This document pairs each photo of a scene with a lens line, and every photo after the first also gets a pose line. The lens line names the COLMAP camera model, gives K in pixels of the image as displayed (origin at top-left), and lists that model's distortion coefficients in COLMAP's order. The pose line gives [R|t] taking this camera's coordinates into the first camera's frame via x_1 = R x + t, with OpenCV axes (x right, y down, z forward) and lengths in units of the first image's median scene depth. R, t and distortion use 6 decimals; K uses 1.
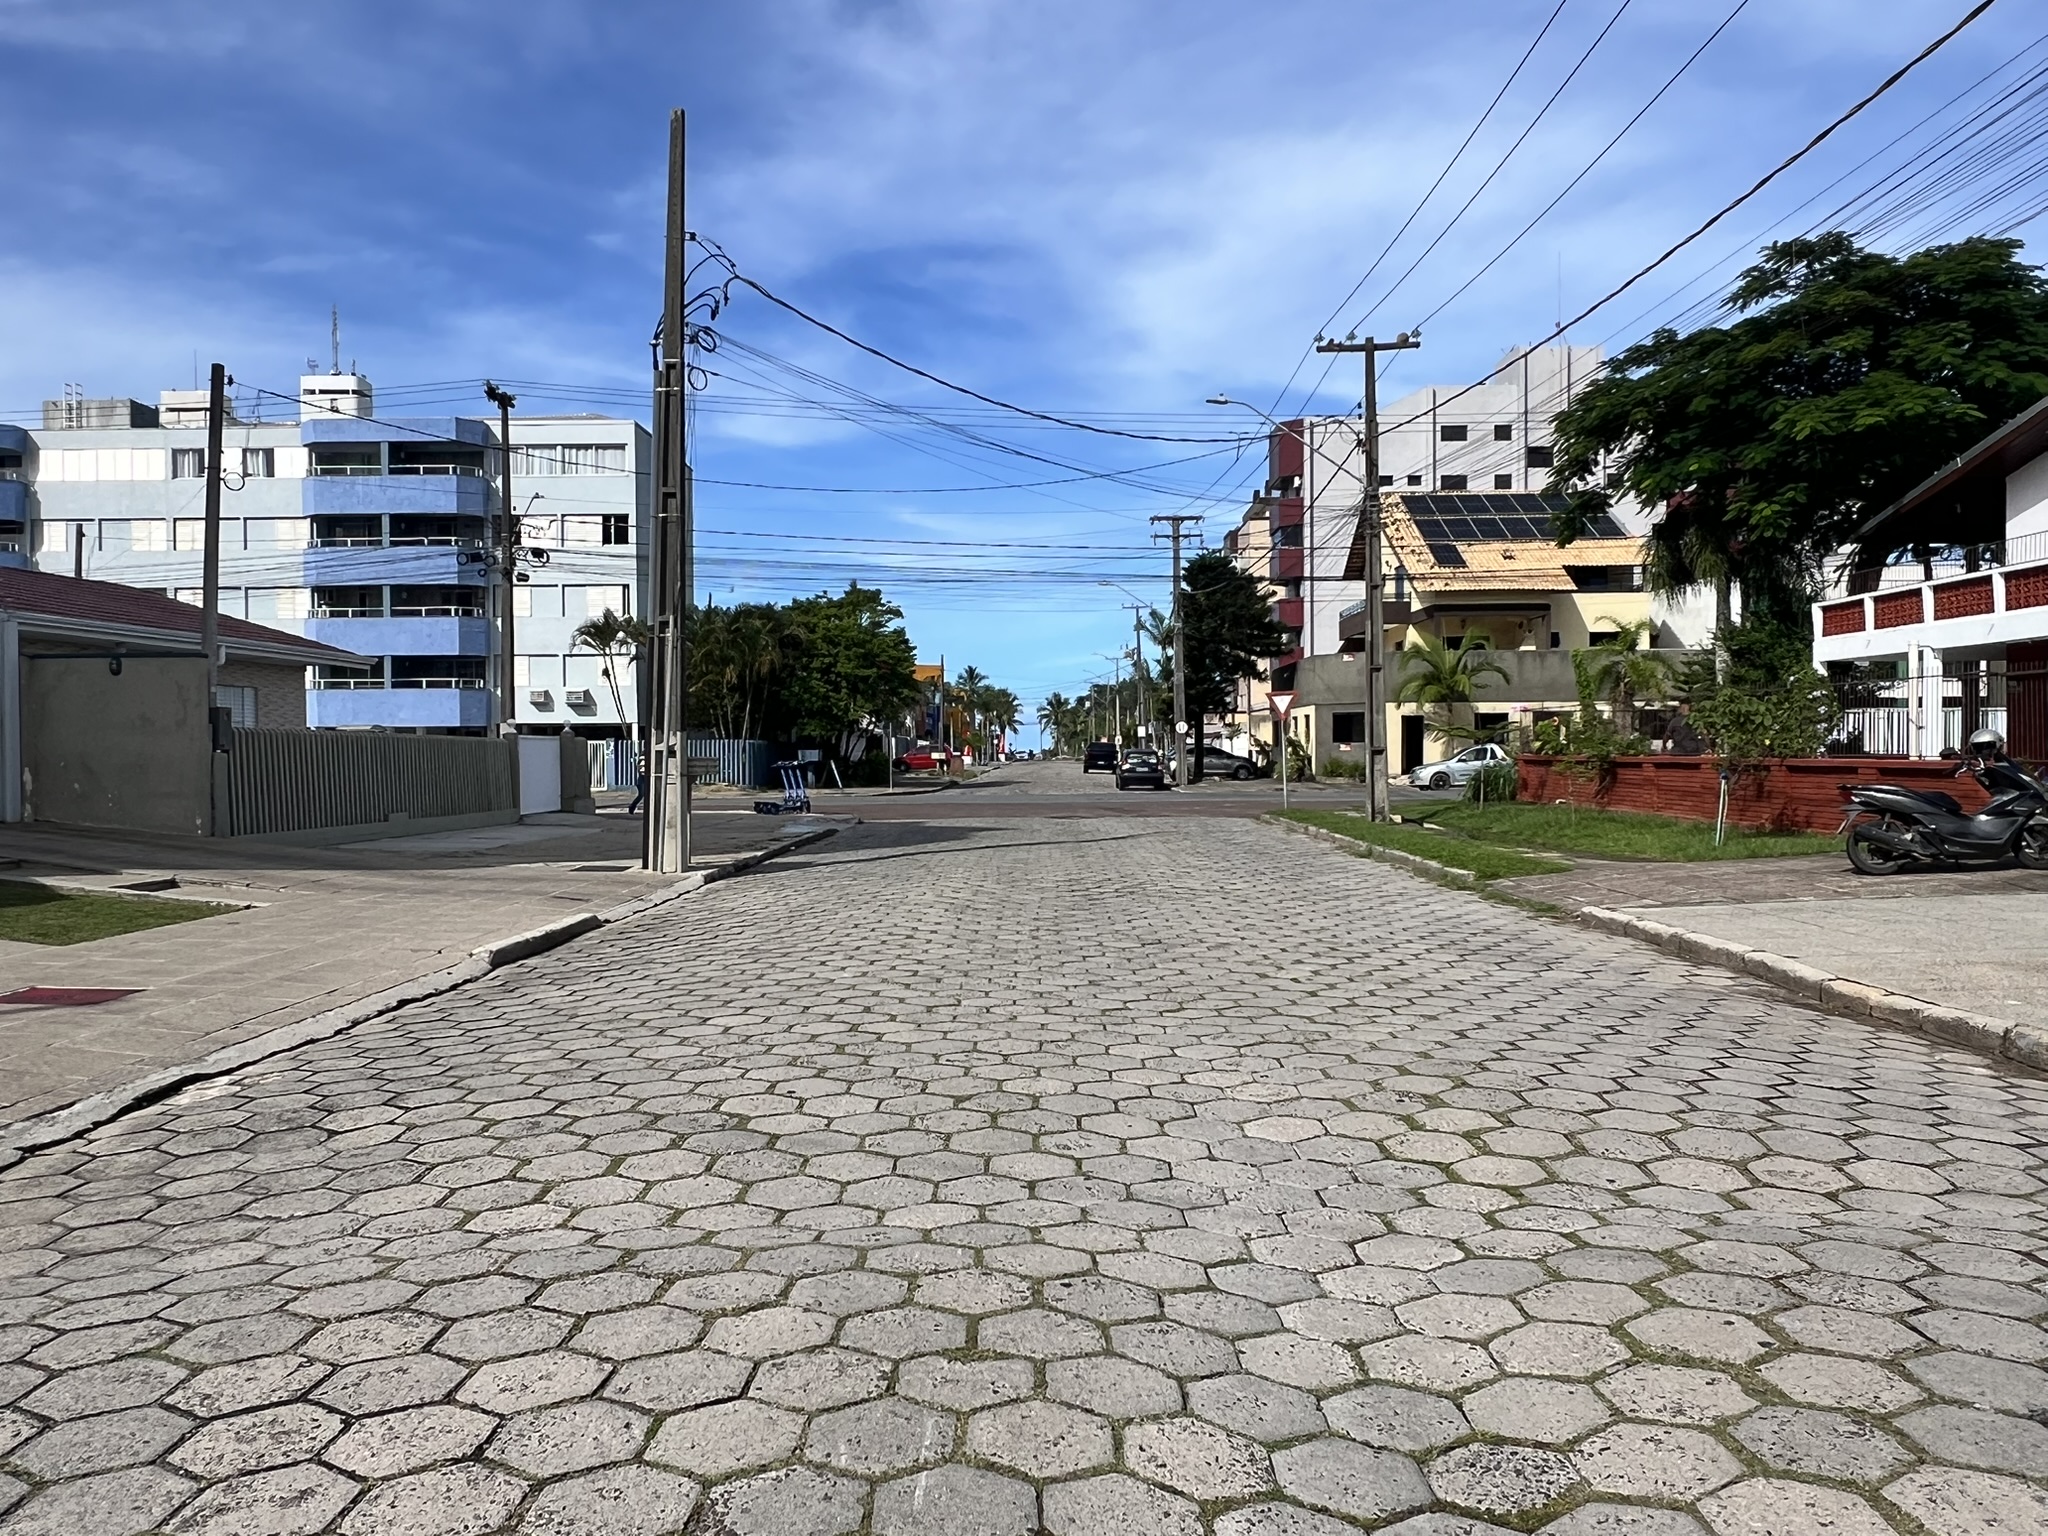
lens RADIAL K [[1546.2, 0, 1024.0], [0, 1546.2, 768.0], [0, 0, 1]] dist [-0.002083, -0.004346]
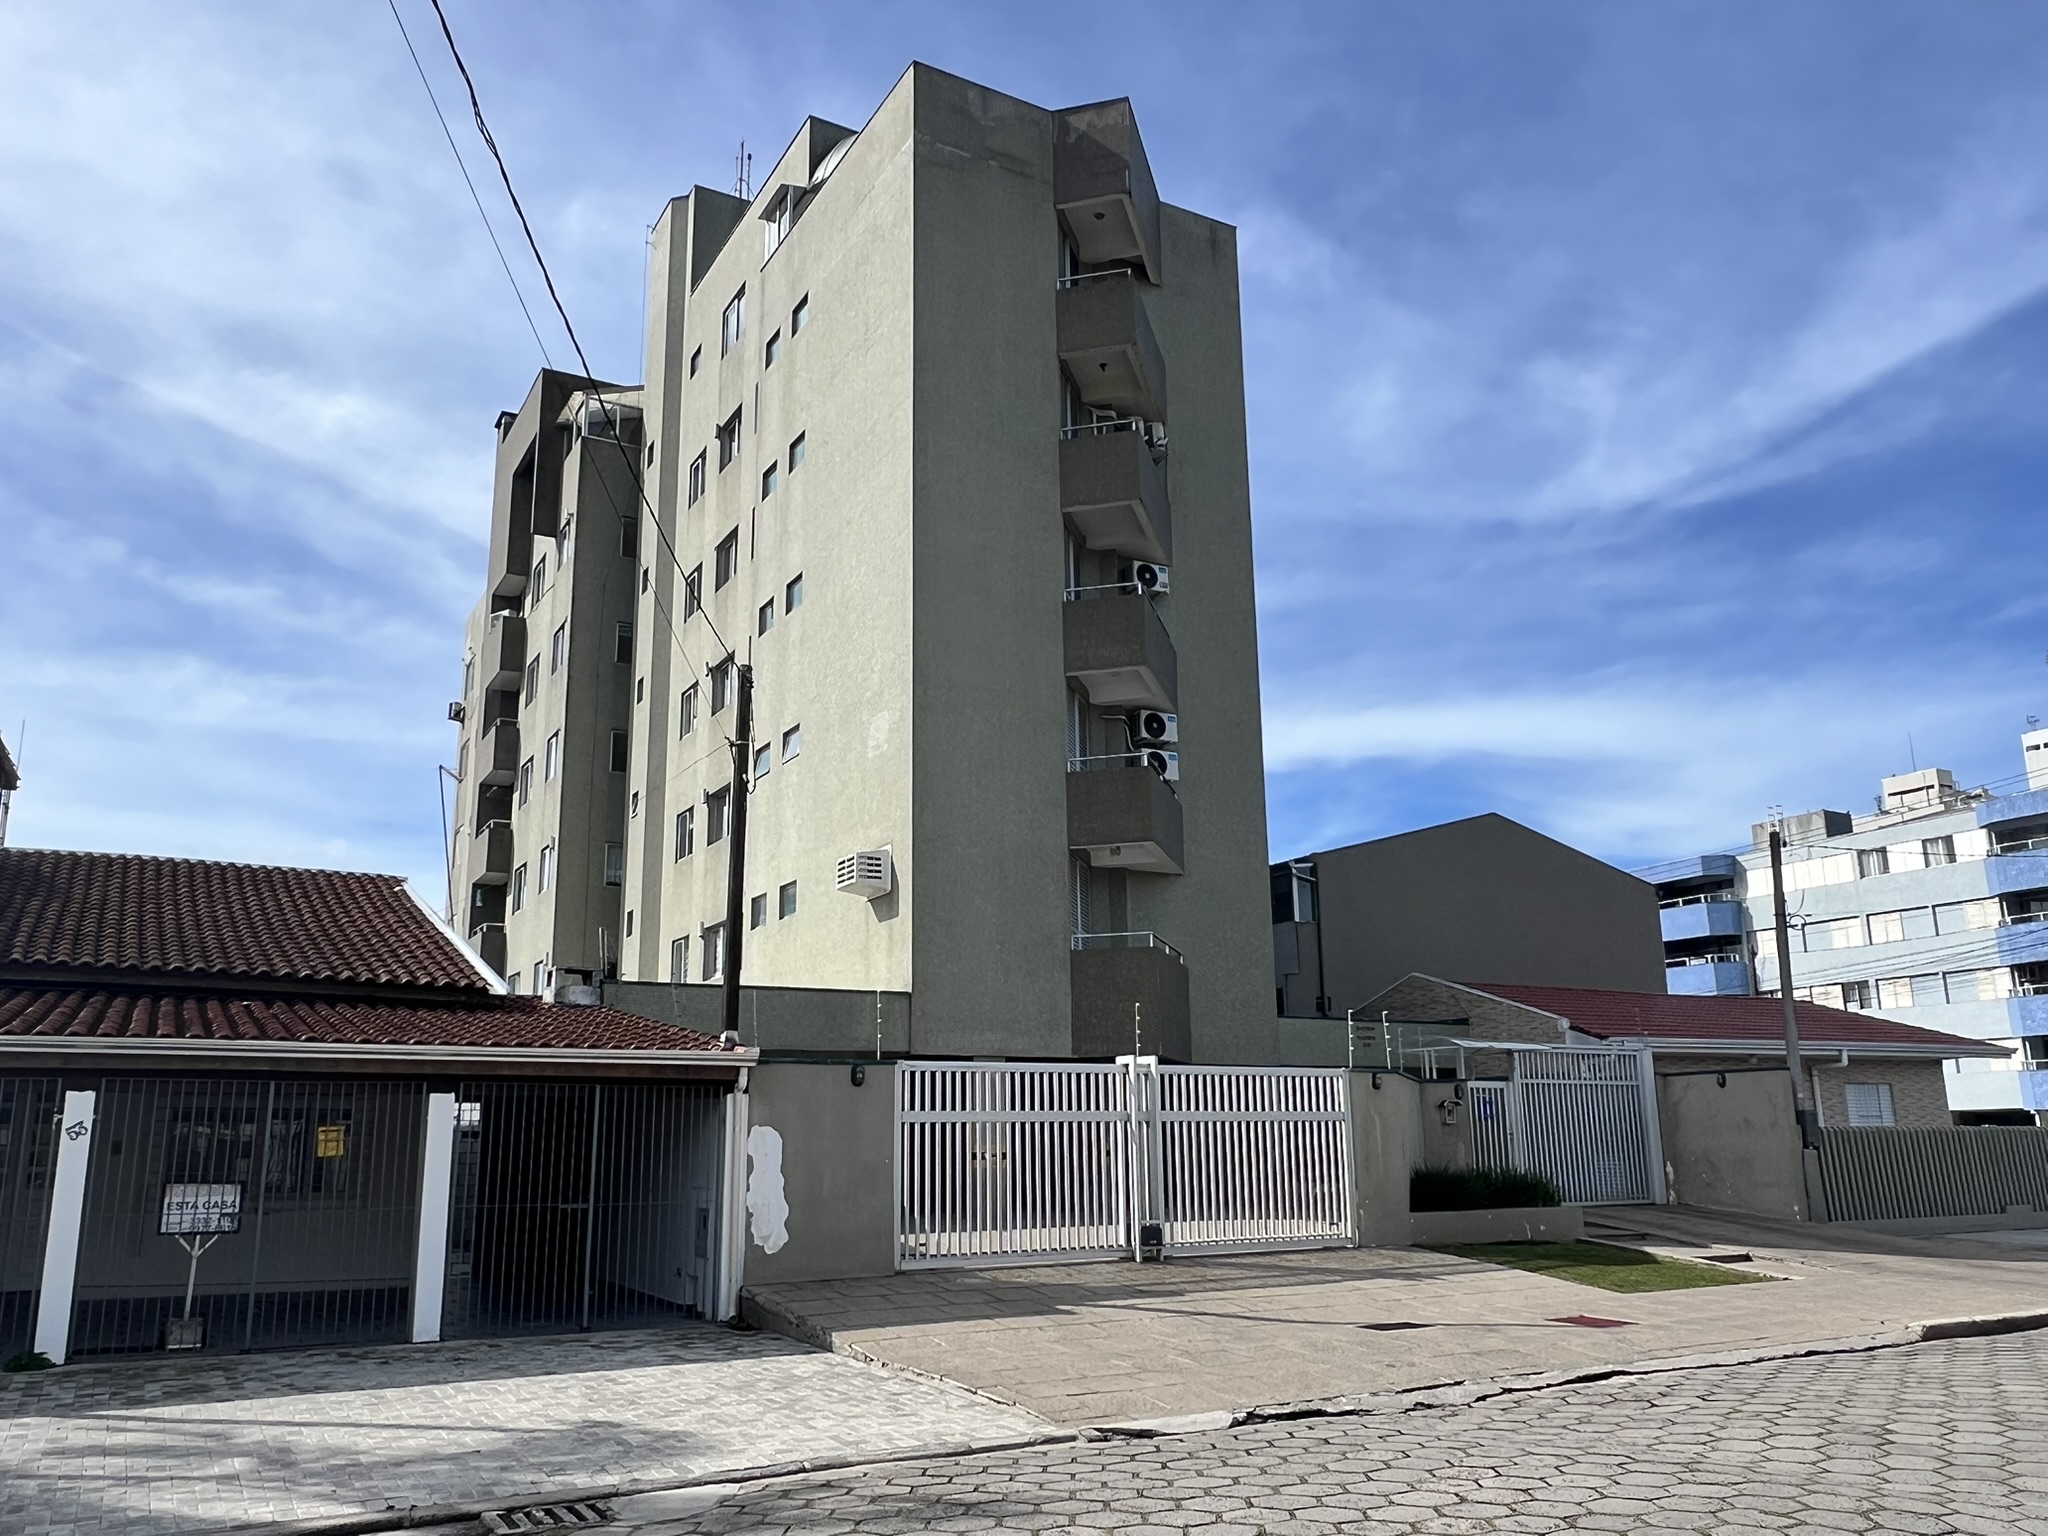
lens RADIAL K [[1546.2, 0, 1024.0], [0, 1546.2, 768.0], [0, 0, 1]] dist [-0.002083, -0.004346]
pose [[0.506491, -0.206577, -0.837134, 0.242727], [-0.000002, 0.970876, -0.239581, -0.010203], [0.862245, 0.121347, 0.491739, -0.158048]]
